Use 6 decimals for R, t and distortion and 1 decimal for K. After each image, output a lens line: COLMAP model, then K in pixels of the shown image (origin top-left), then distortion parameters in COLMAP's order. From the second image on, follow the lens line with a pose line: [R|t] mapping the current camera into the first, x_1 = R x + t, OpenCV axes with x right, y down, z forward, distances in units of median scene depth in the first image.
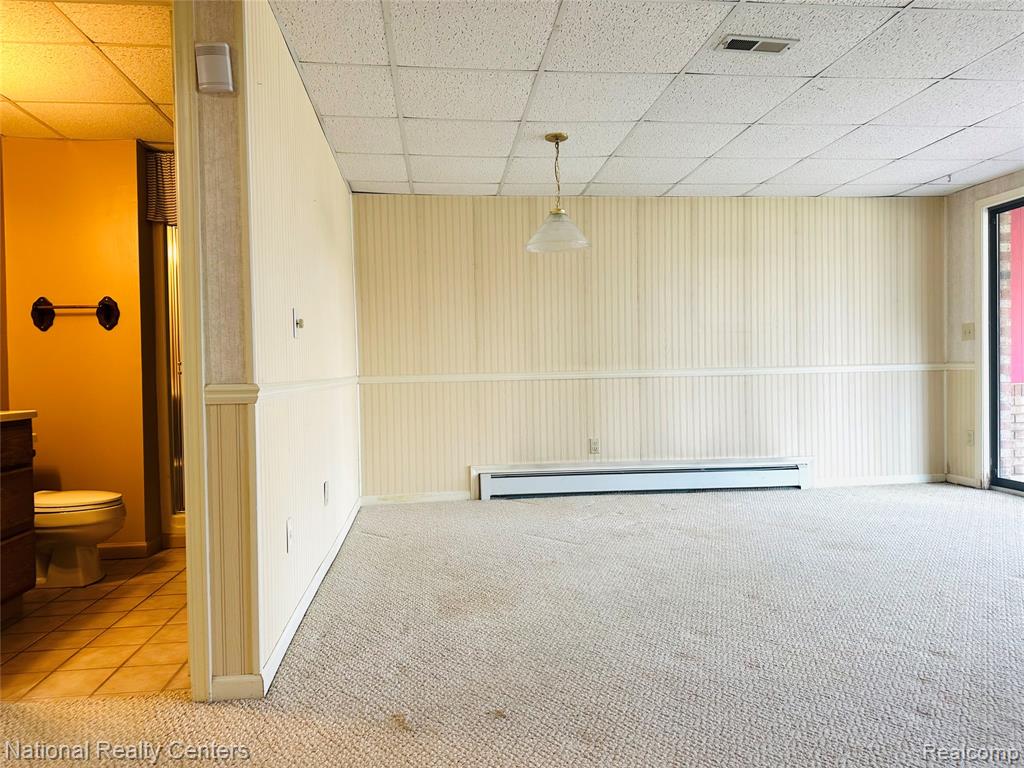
lens RADIAL K [[725.8, 0, 512.0], [0, 725.8, 384.0], [0, 0, 1]] dist [0.002226, -0.001544]
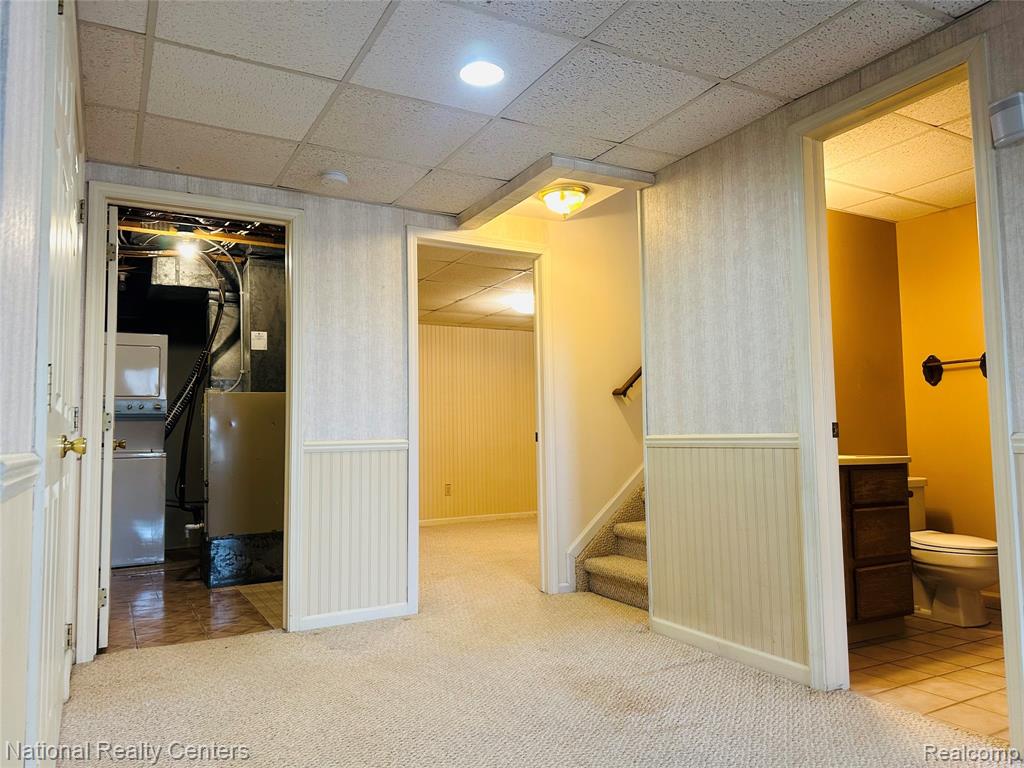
lens RADIAL K [[725.8, 0, 512.0], [0, 725.8, 384.0], [0, 0, 1]] dist [0.002226, -0.001544]
pose [[0.372179, -0.058154, -0.926337, 0.202941], [-0.008907, 0.997766, -0.066217, 0.004973], [0.928118, 0.032896, 0.370830, -0.007958]]
